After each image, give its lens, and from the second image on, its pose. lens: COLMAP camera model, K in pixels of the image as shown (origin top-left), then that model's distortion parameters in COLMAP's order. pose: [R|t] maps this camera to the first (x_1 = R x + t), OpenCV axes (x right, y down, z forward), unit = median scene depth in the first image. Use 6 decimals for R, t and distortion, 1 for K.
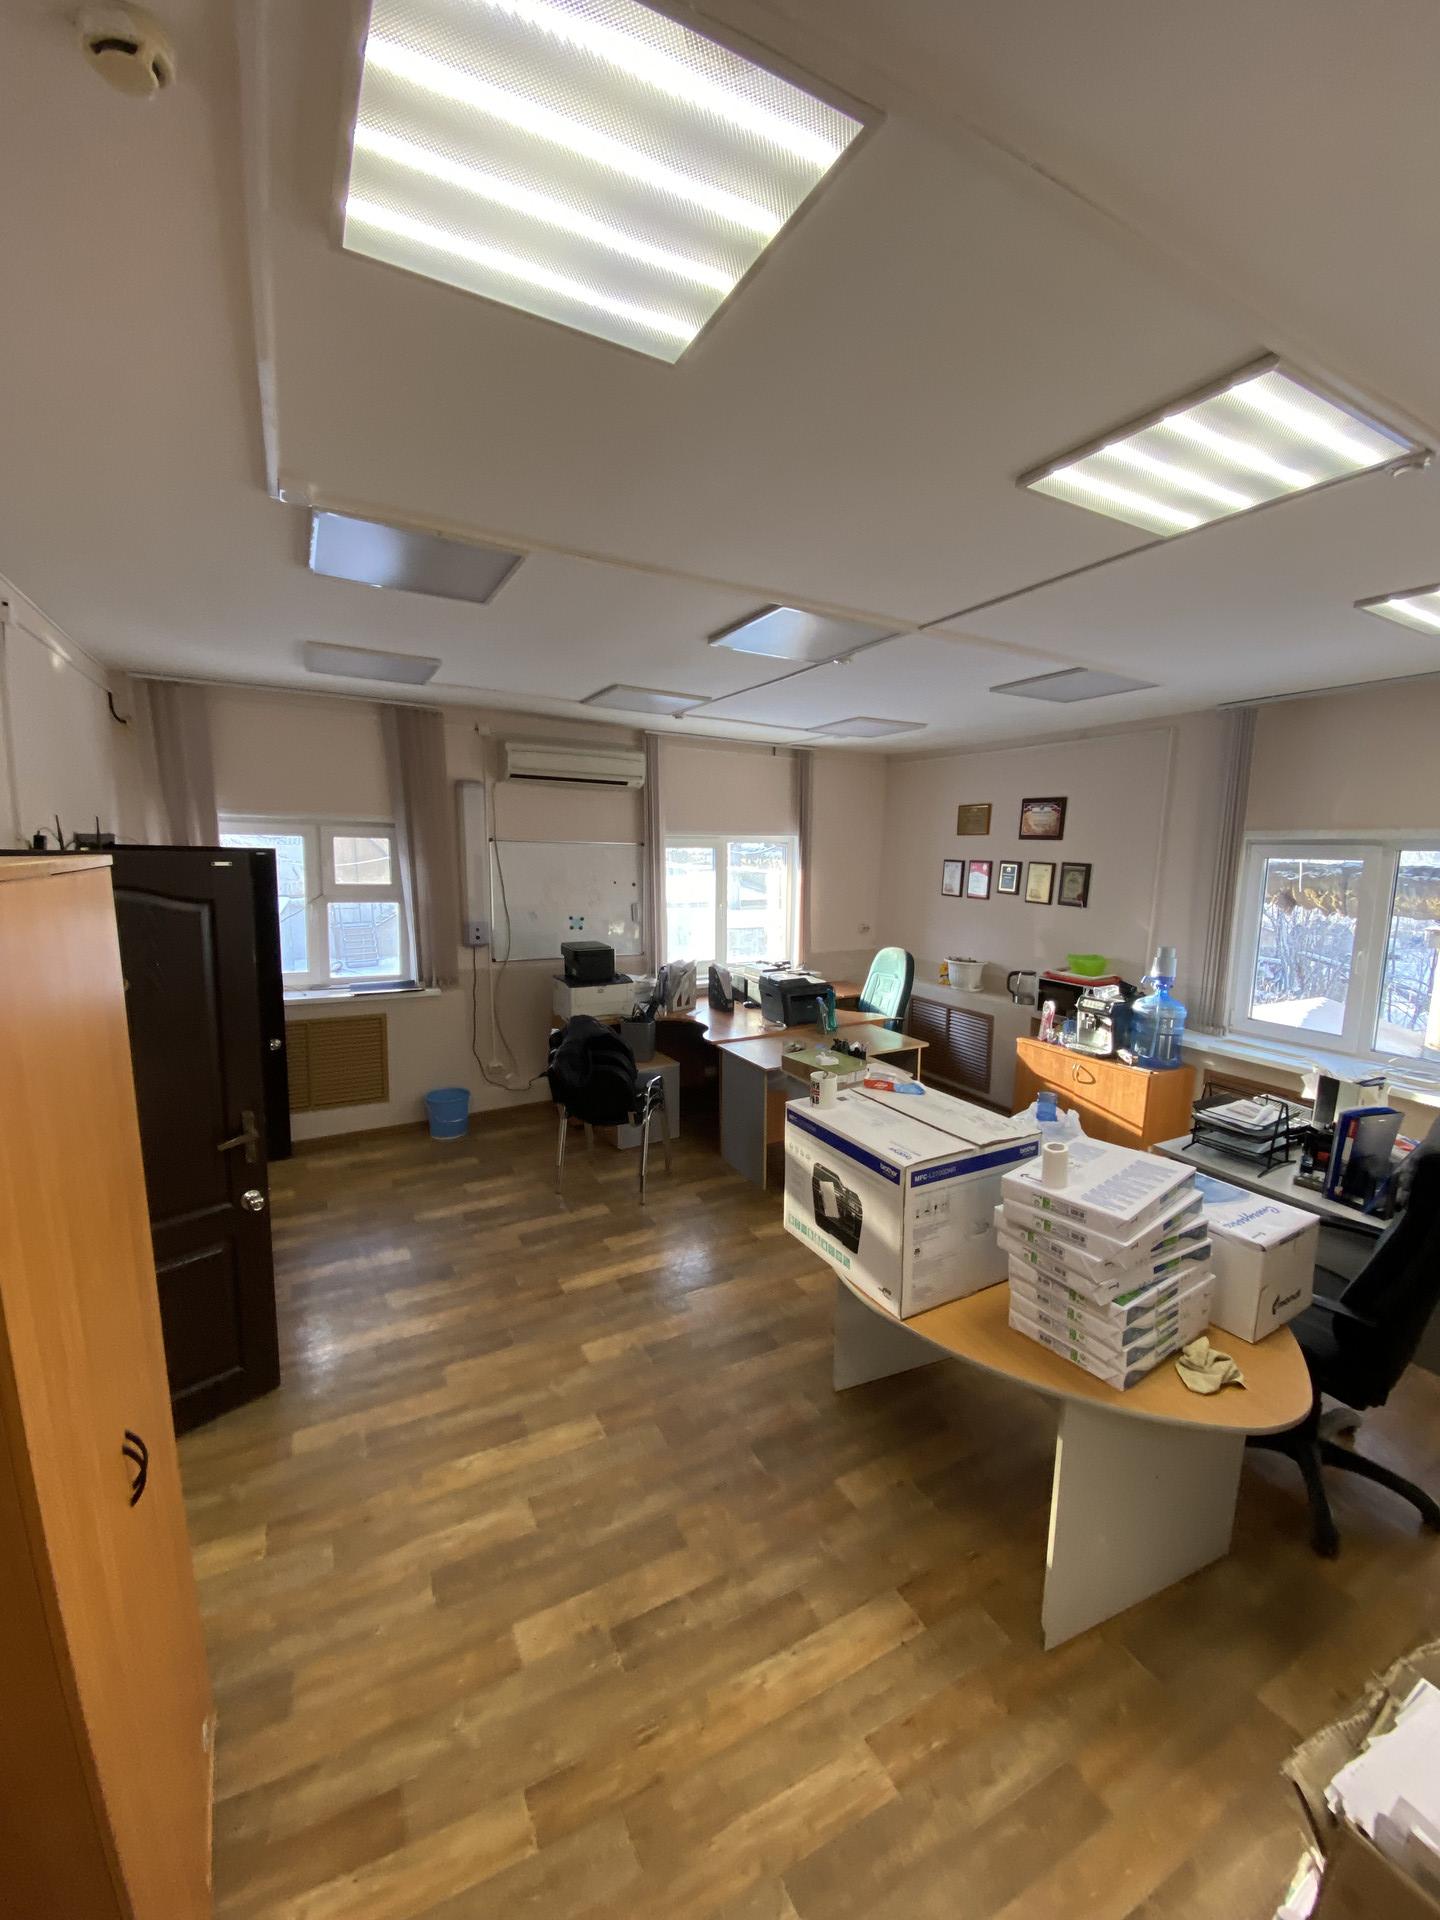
lens RADIAL K [[773.4, 0, 723.0], [0, 773.4, 956.8], [0, 0, 1]] dist [0.019113, -0.019072]
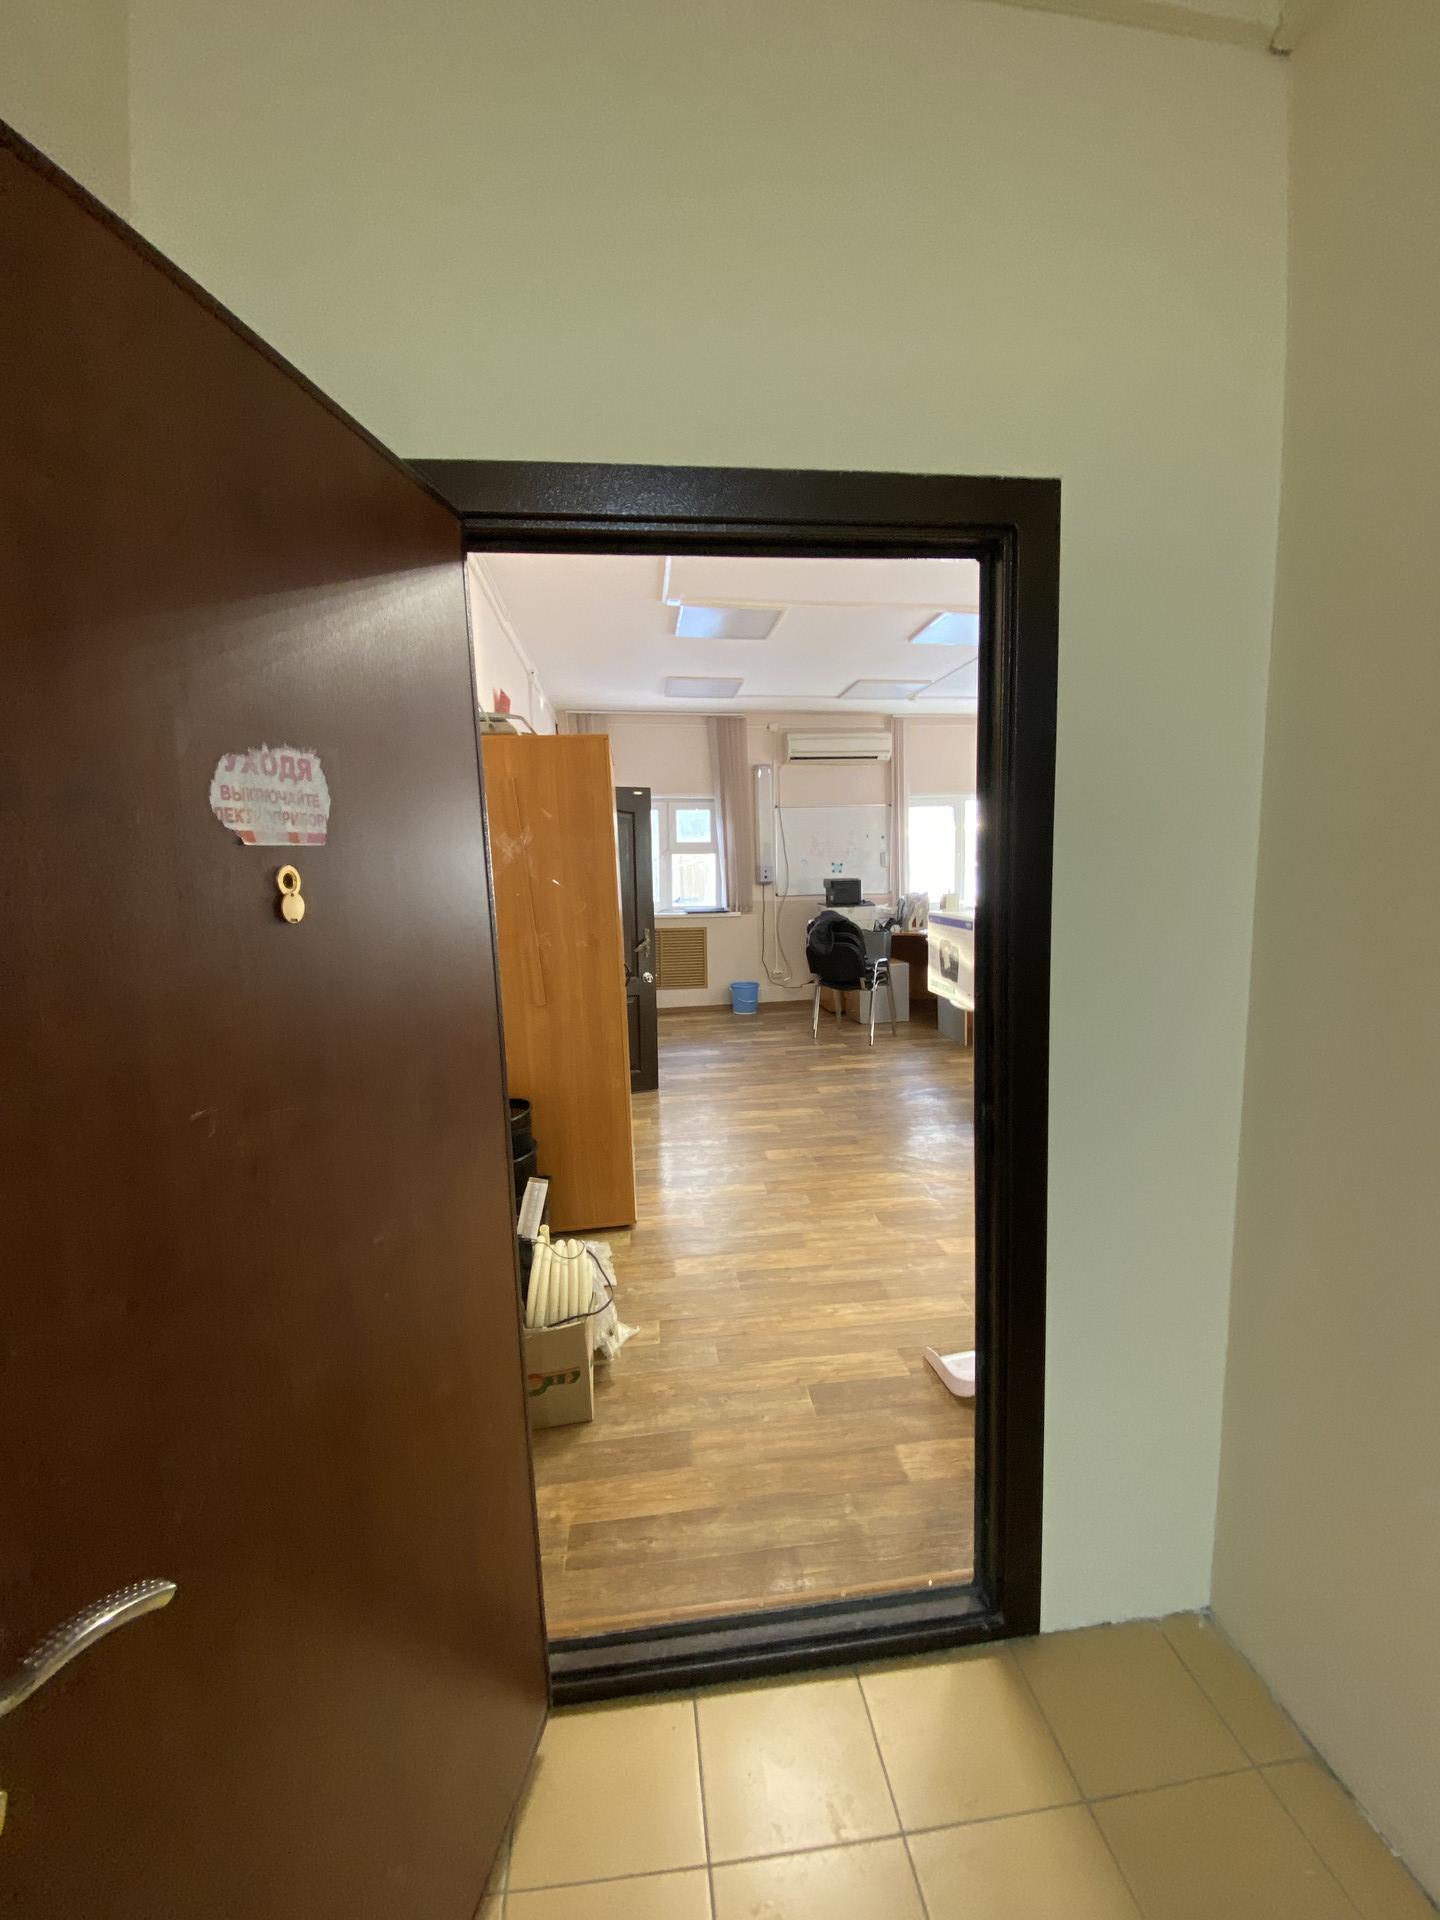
lens RADIAL K [[766.6, 0, 720.0], [0, 766.6, 960.0], [0, 0, 1]] dist [0.130541, -0.018203]
pose [[0.926967, 0.011877, -0.374956, 0.141980], [-0.014717, 0.999881, -0.004711, 0.144114], [0.374855, 0.009885, 0.927031, -0.352861]]
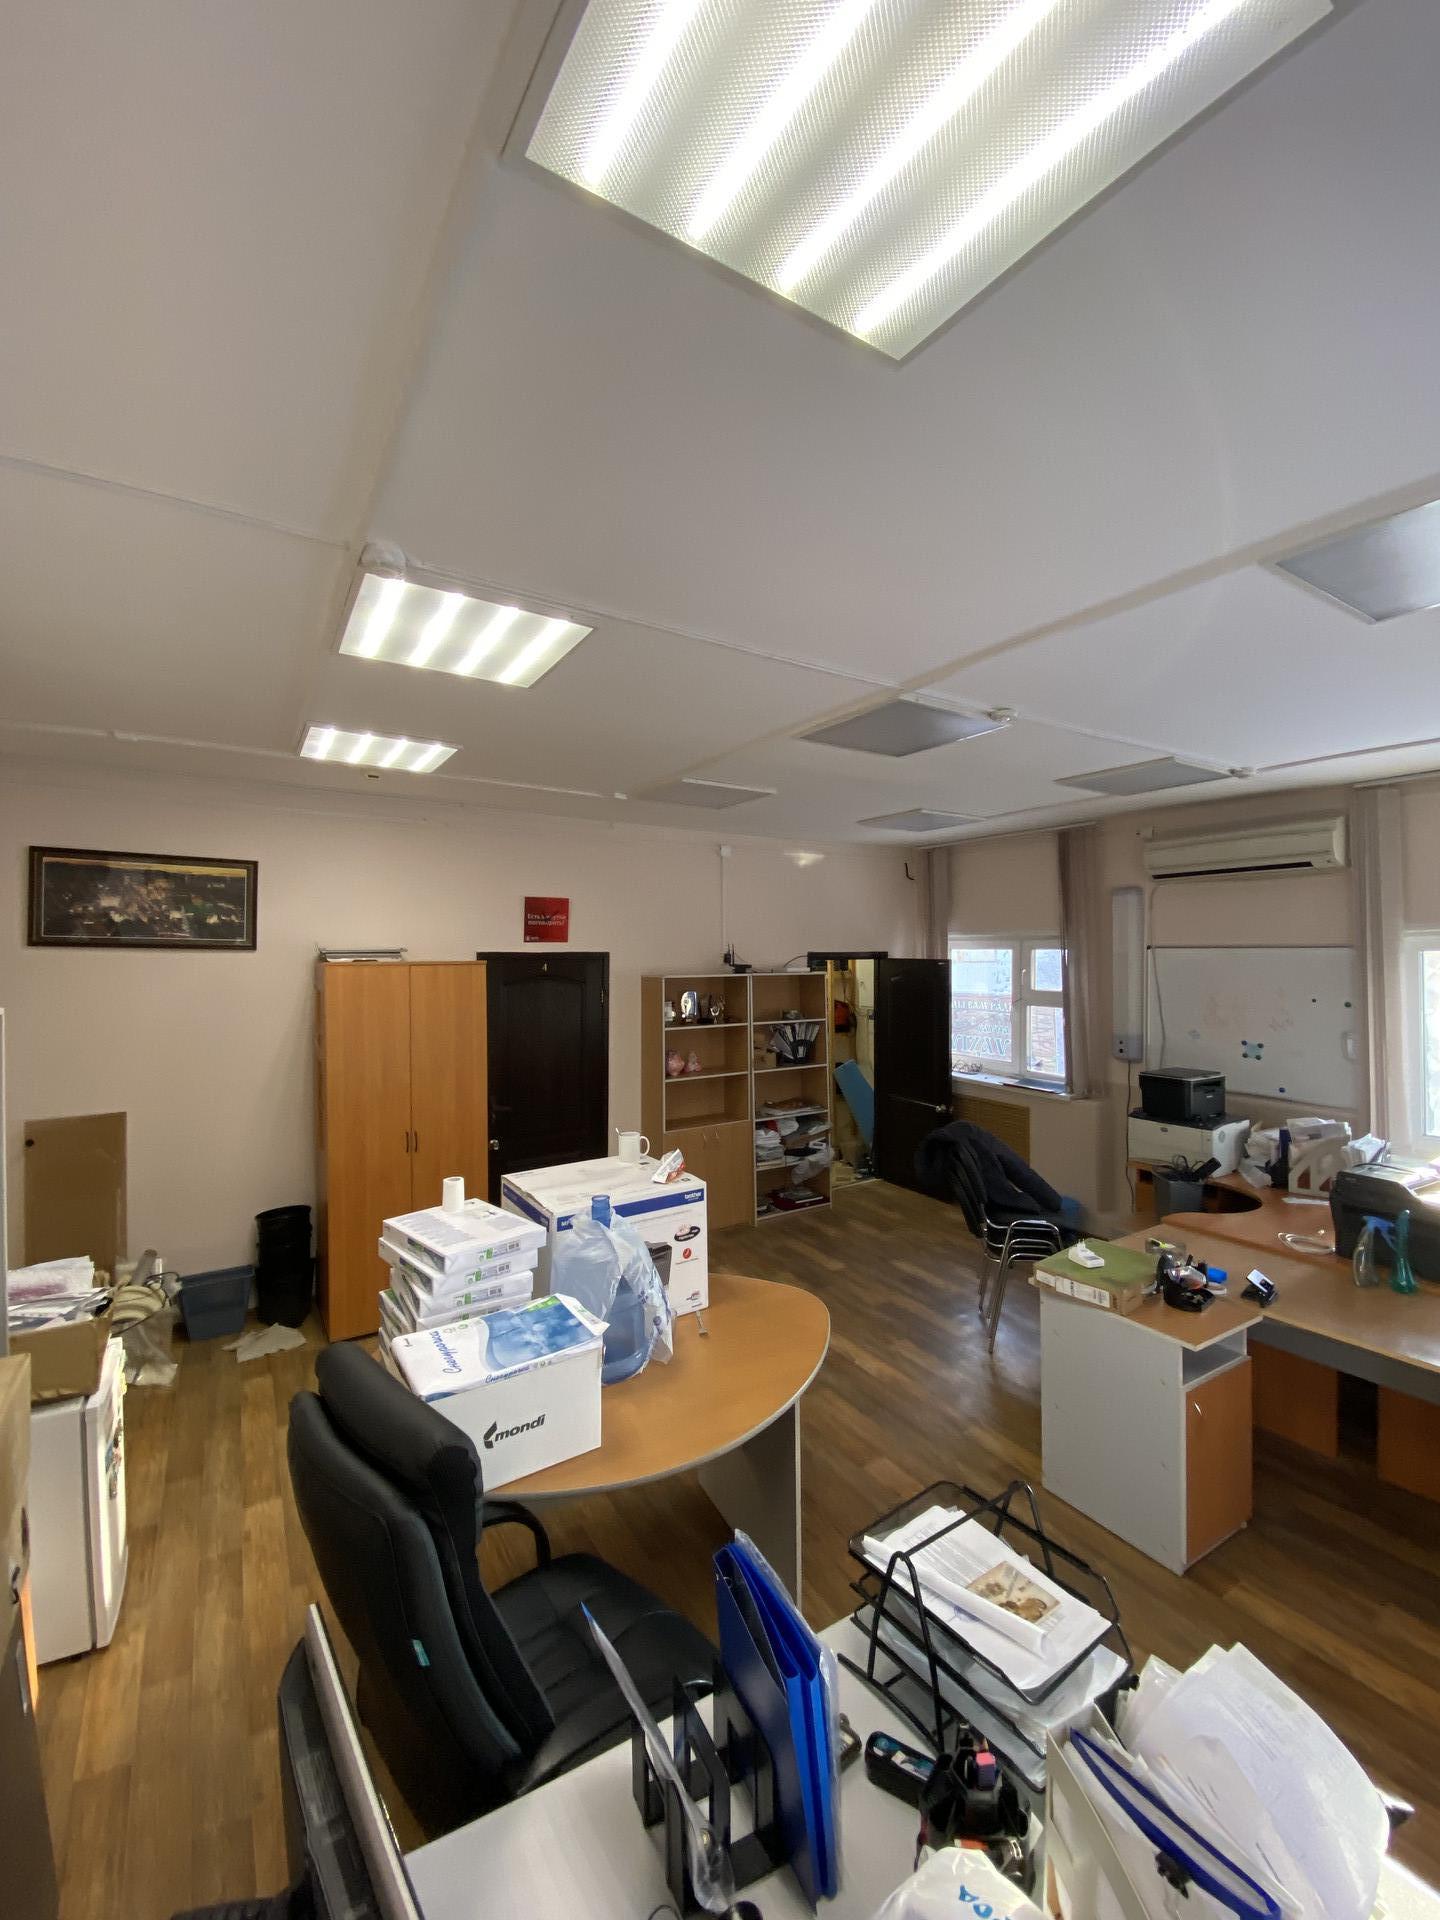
lens RADIAL K [[770.9, 0, 721.3], [0, 770.9, 951.7], [0, 0, 1]] dist [0.037856, -0.018577]
pose [[0.064829, -0.023789, -0.997613, 0.645777], [-0.131384, 0.990810, -0.032165, -0.053958], [0.989209, 0.133156, 0.061108, 0.481993]]
